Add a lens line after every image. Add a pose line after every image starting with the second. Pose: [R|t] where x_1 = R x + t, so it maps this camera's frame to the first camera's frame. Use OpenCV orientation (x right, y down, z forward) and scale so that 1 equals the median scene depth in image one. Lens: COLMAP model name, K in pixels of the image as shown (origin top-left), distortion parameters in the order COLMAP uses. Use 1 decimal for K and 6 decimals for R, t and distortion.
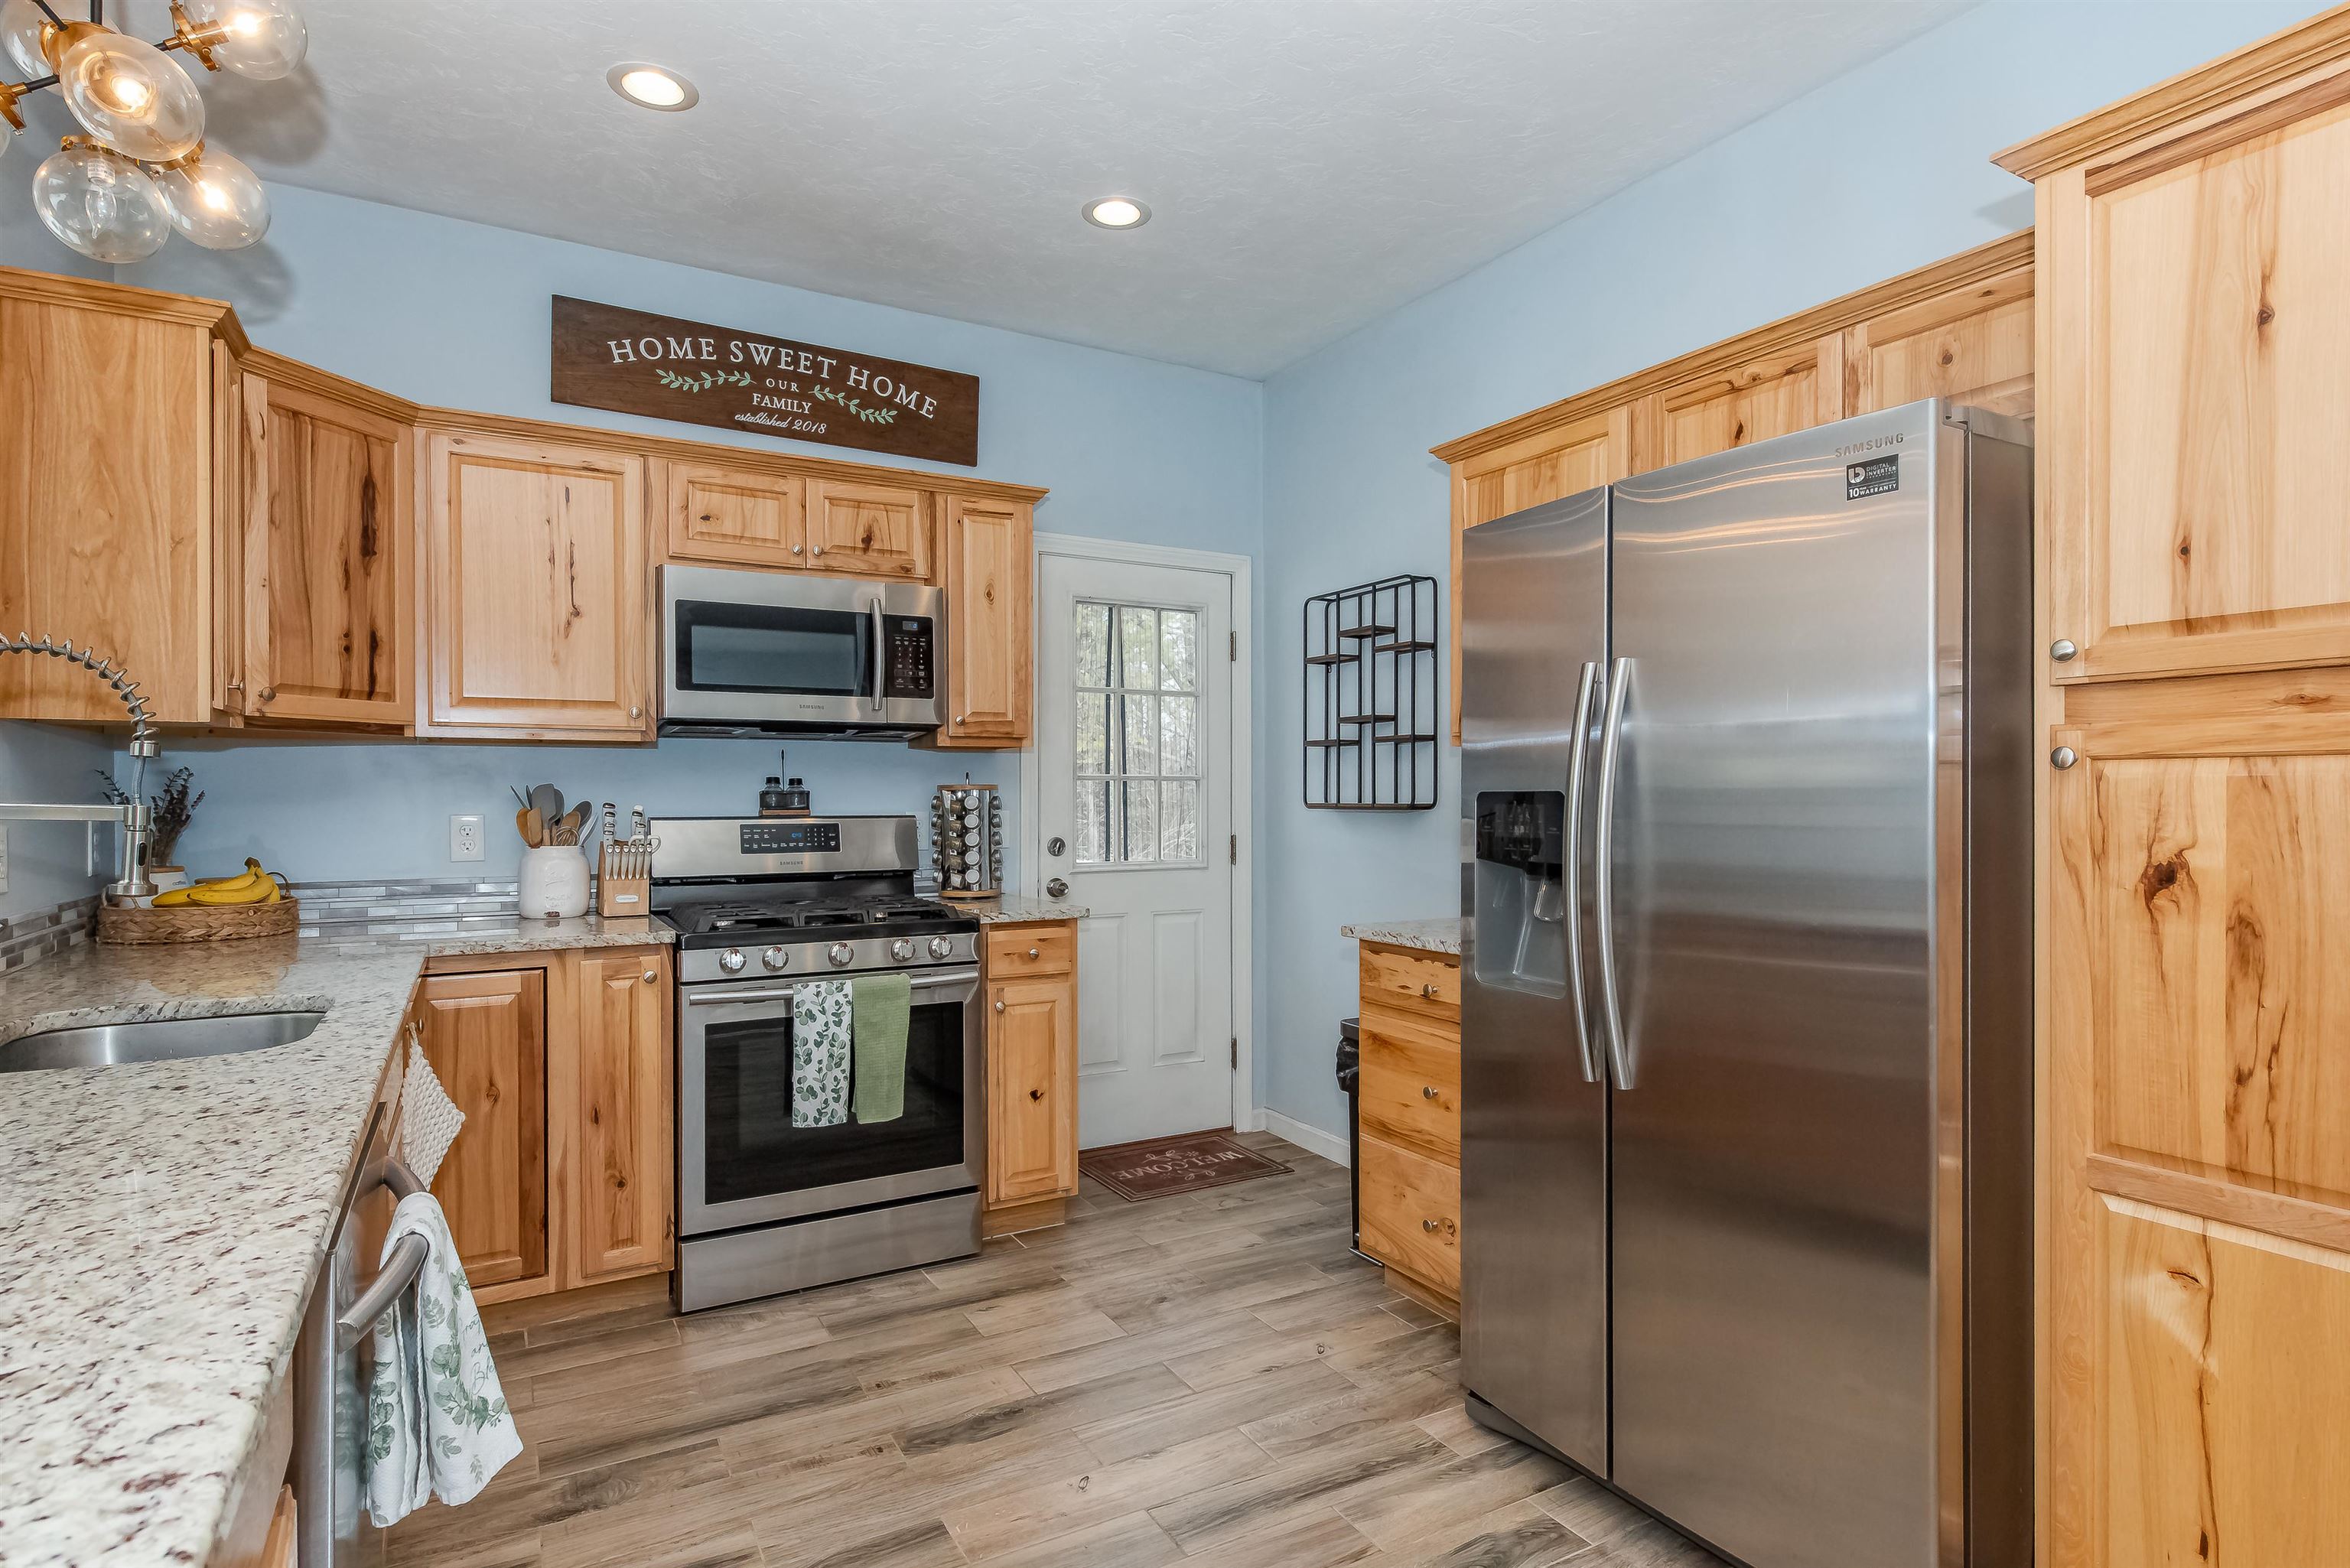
lens RADIAL K [[1211.7, 0, 1174.1], [0, 1211.7, 800.0], [0, 0, 1]] dist [0.011630, -0.008053]
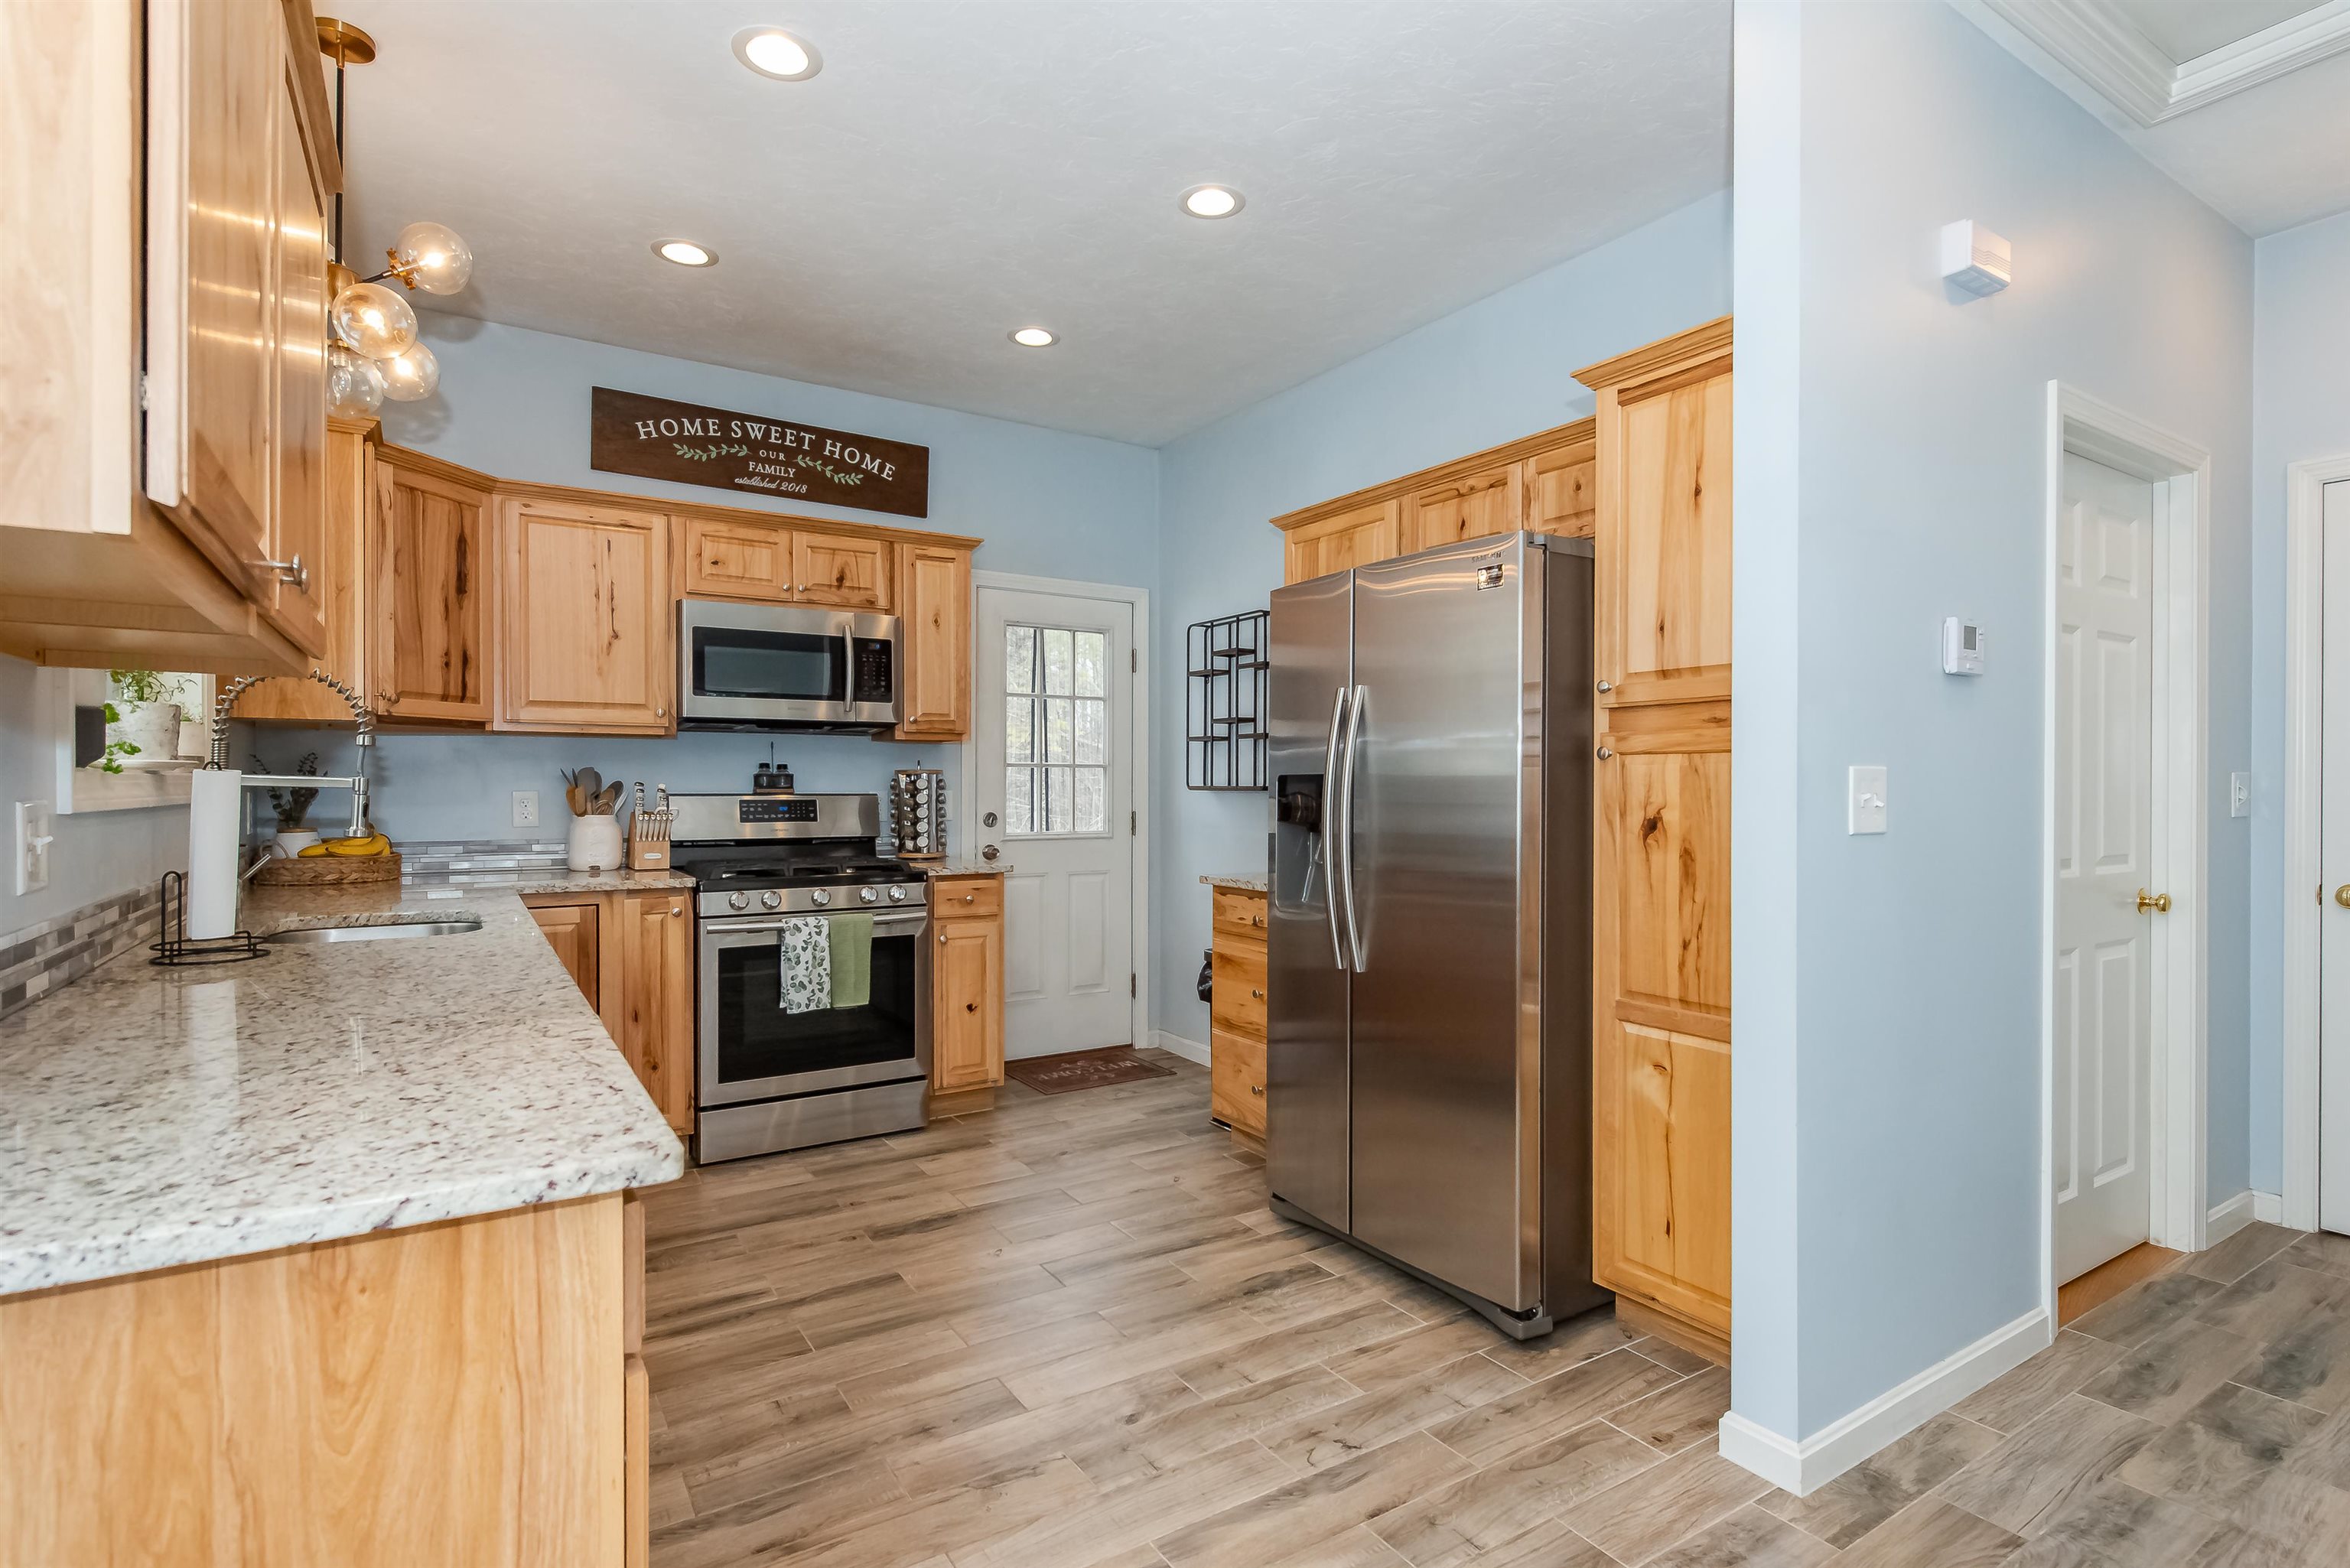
lens RADIAL K [[1140.5, 0, 1180.1], [0, 1140.5, 794.6], [0, 0, 1]] dist [0.006819, -0.005298]
pose [[0.998508, 0.003394, 0.054496, 0.050701], [-0.003665, 0.999981, 0.004879, 0.008699], [-0.054478, -0.005071, 0.998502, -0.279514]]
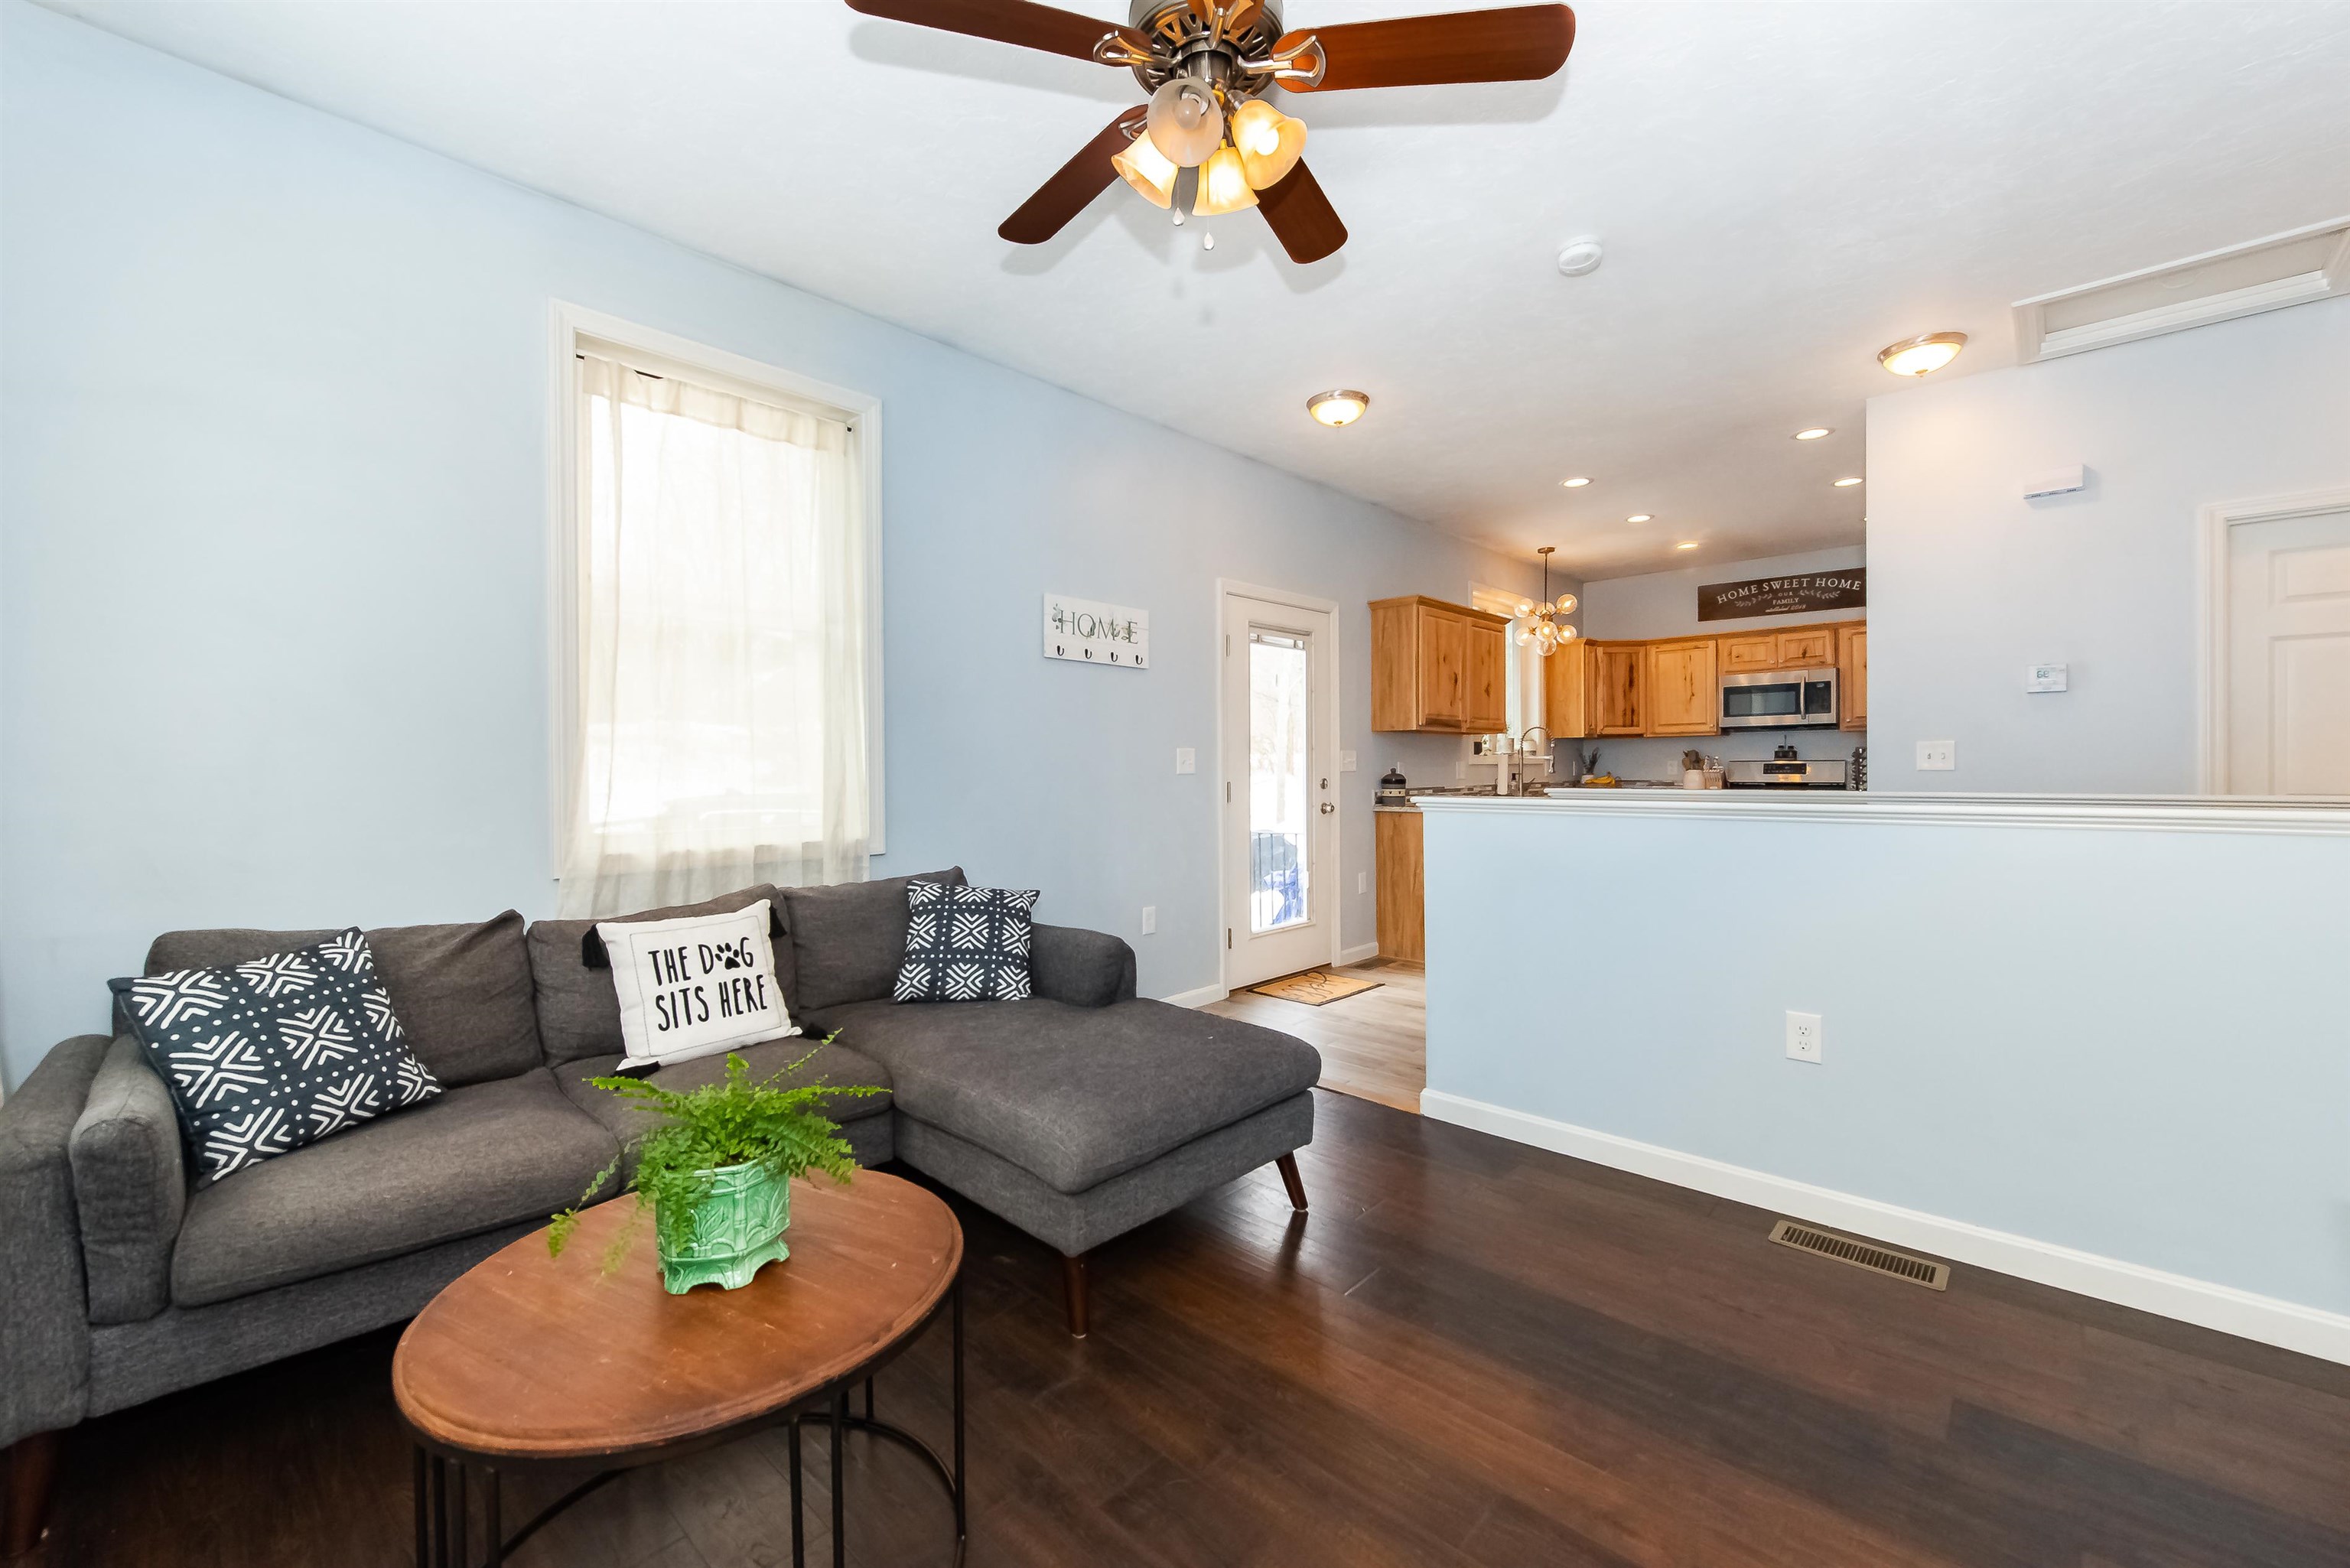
lens RADIAL K [[940.7, 0, 1186.7], [0, 940.7, 773.4], [0, 0, 1]] dist [0.015313, -0.003930]
pose [[0.307318, 0.005540, -0.951591, 1.533406], [0.004498, 0.999963, 0.007274, 0.026206], [0.951596, -0.006516, 0.307282, -1.064895]]
